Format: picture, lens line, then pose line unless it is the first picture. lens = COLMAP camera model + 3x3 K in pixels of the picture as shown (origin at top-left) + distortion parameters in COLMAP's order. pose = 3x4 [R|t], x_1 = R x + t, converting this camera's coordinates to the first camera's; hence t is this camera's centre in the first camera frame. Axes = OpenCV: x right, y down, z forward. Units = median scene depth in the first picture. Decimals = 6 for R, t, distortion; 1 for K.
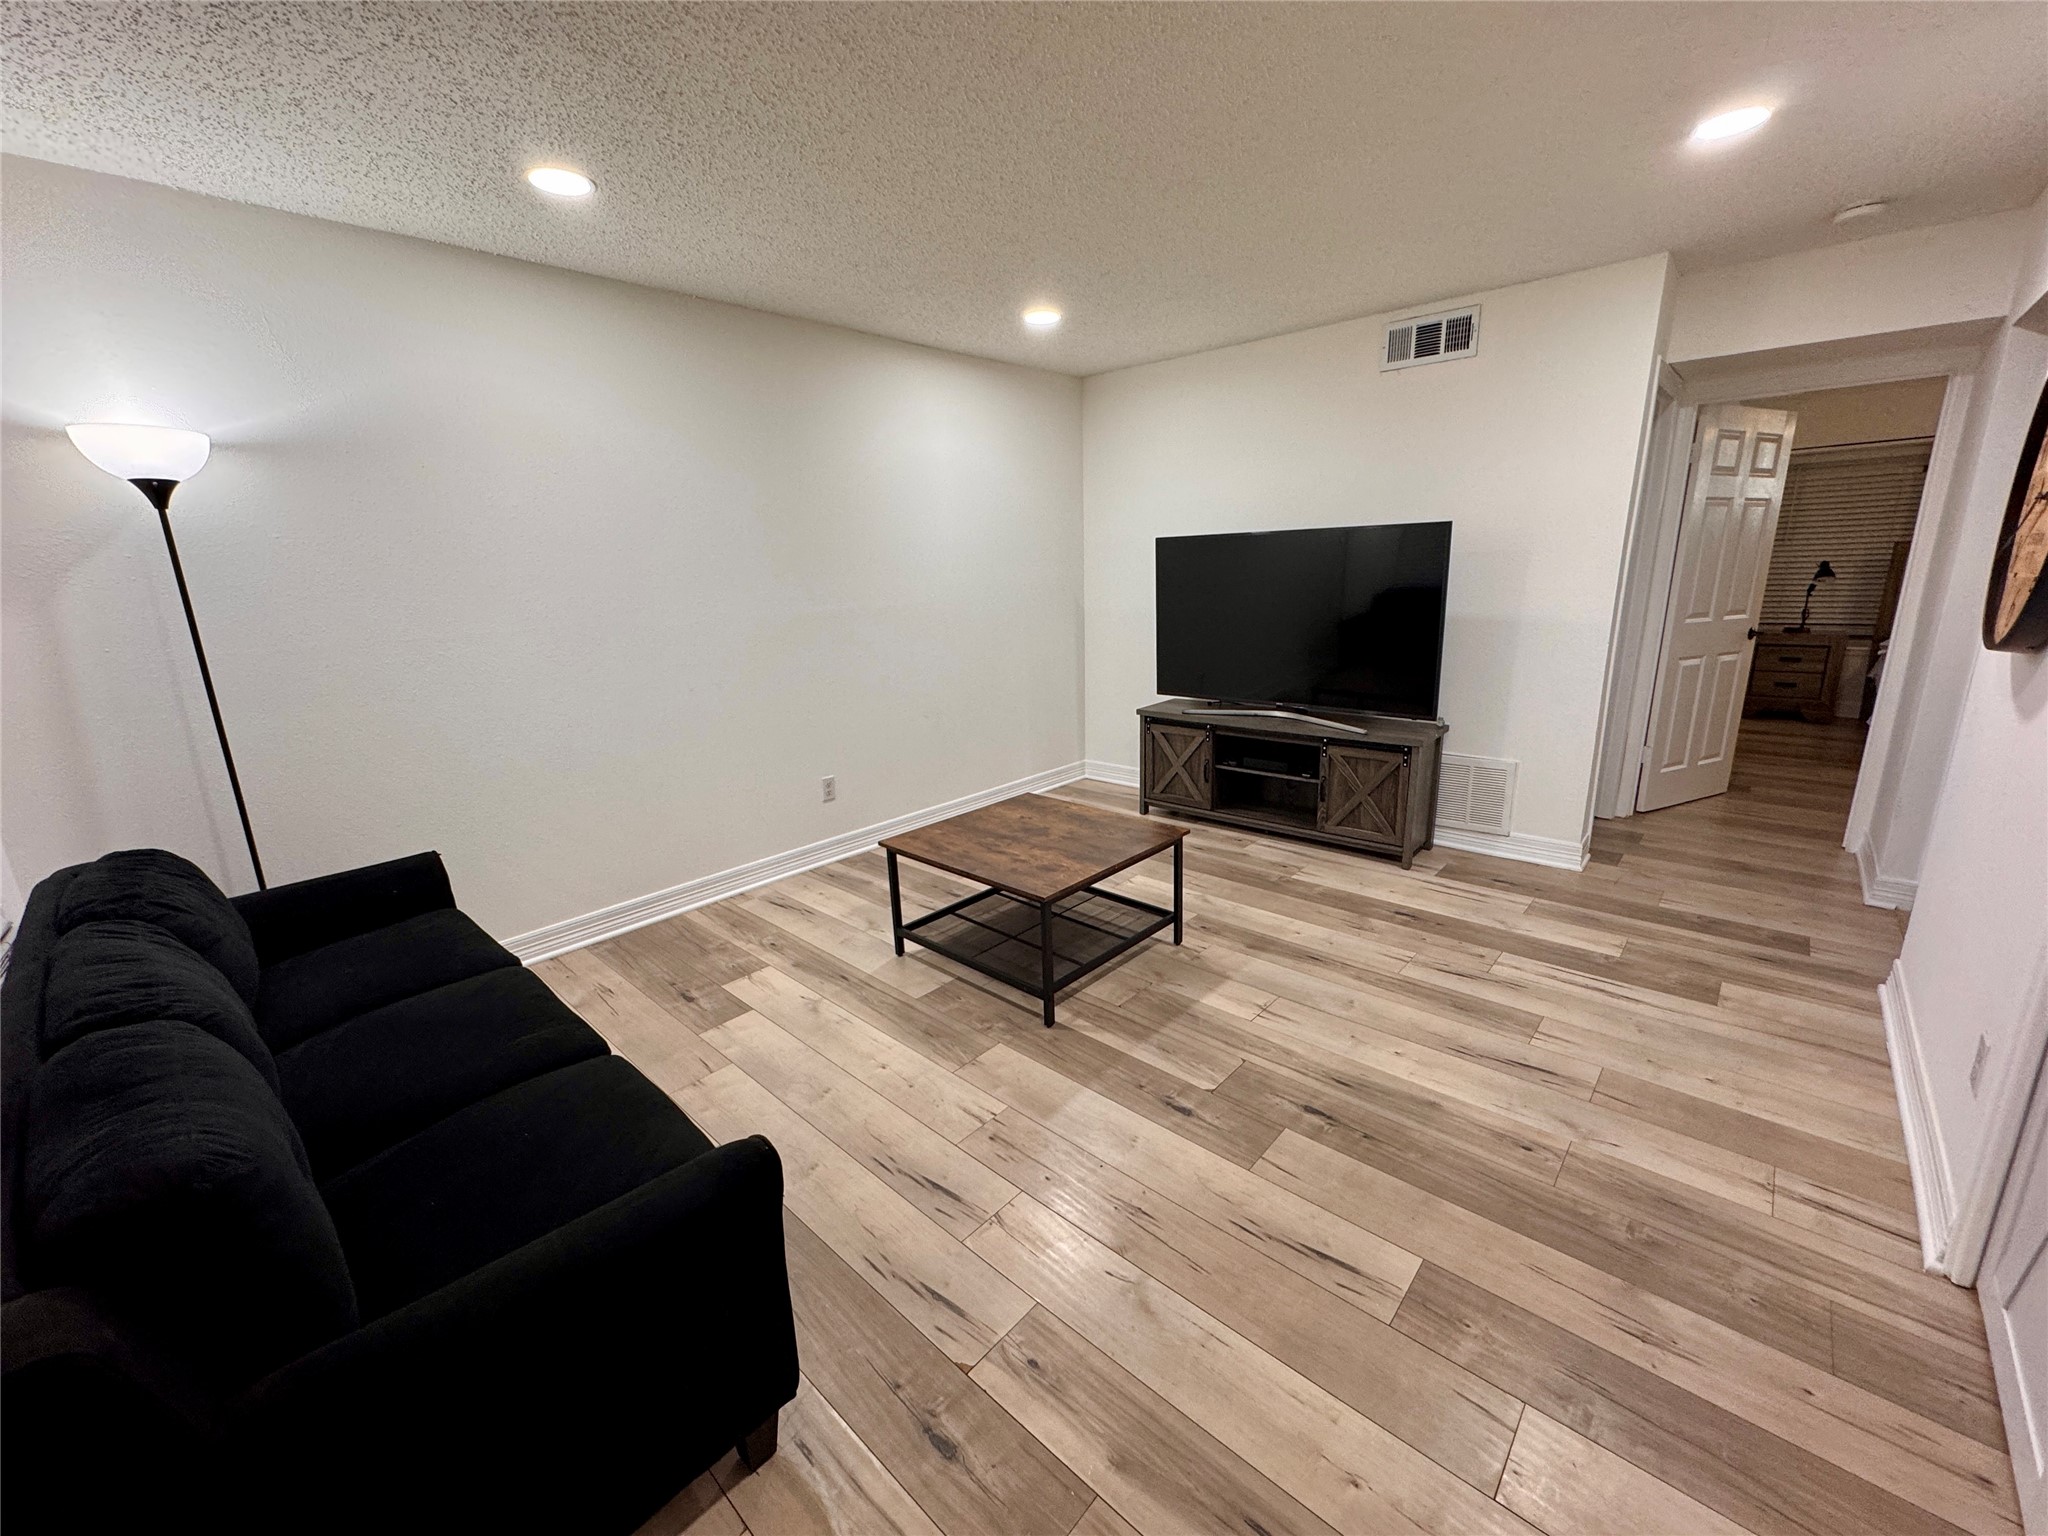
lens RADIAL K [[818.9, 0, 1021.4], [0, 818.9, 771.5], [0, 0, 1]] dist [-0.002766, 0.000606]
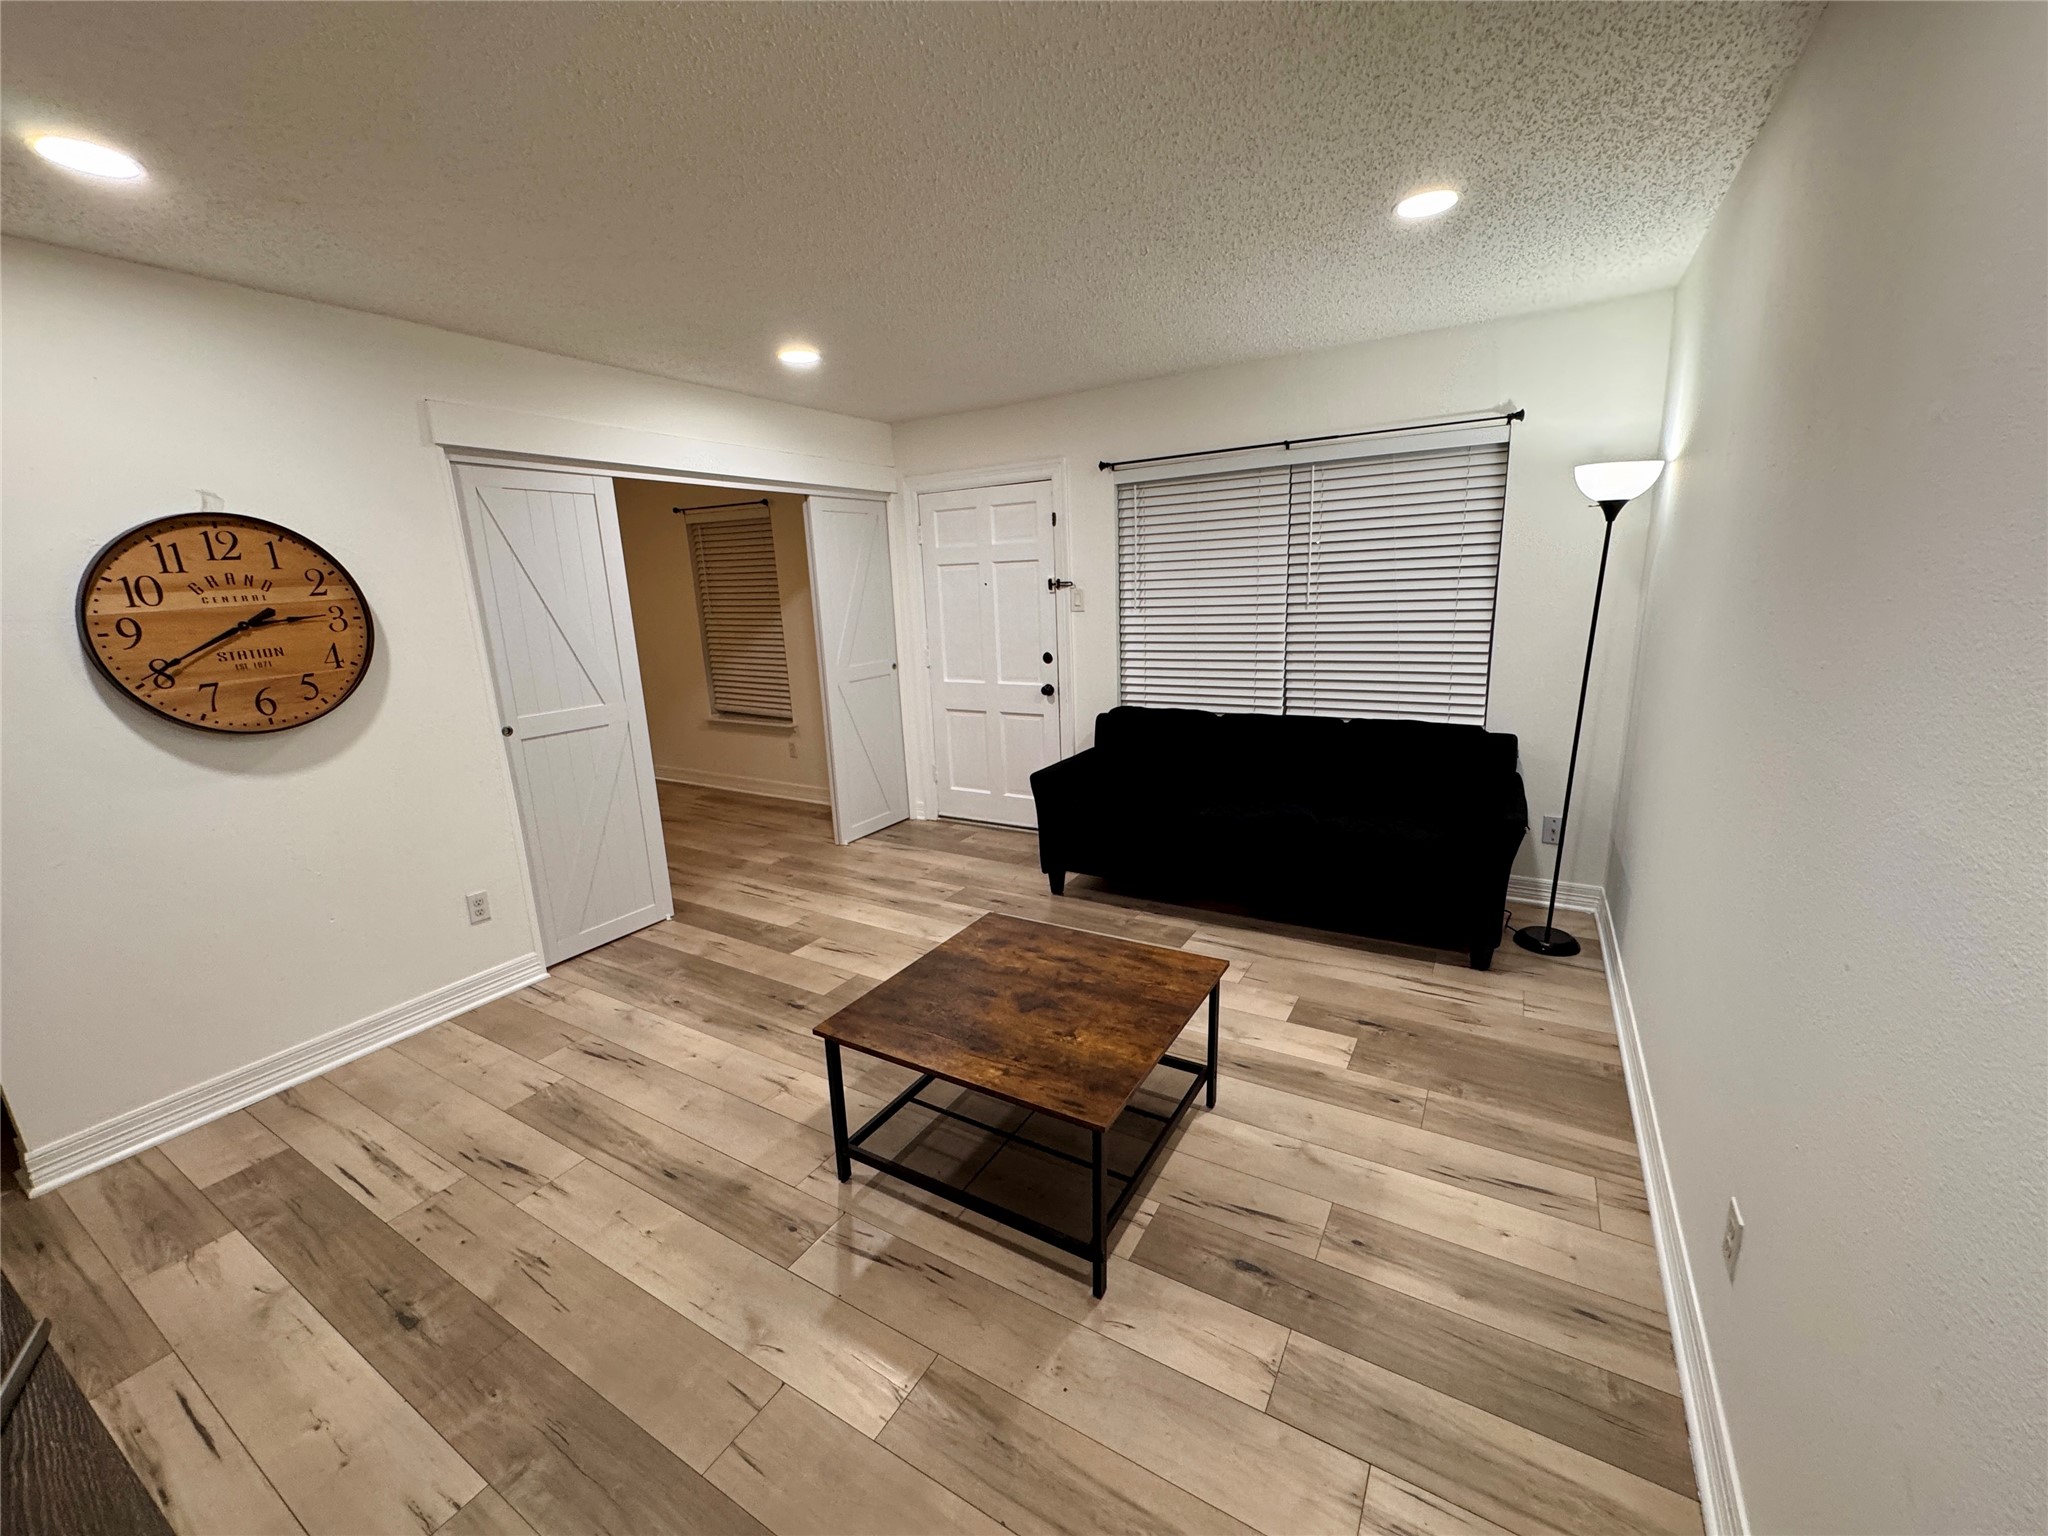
lens RADIAL K [[818.9, 0, 1021.4], [0, 818.9, 771.5], [0, 0, 1]] dist [-0.002766, 0.000606]
pose [[-0.976363, 0.119467, -0.180117, 0.151179], [0.021538, 0.882983, 0.468911, -0.494315], [0.215059, 0.453948, -0.864685, 1.737378]]
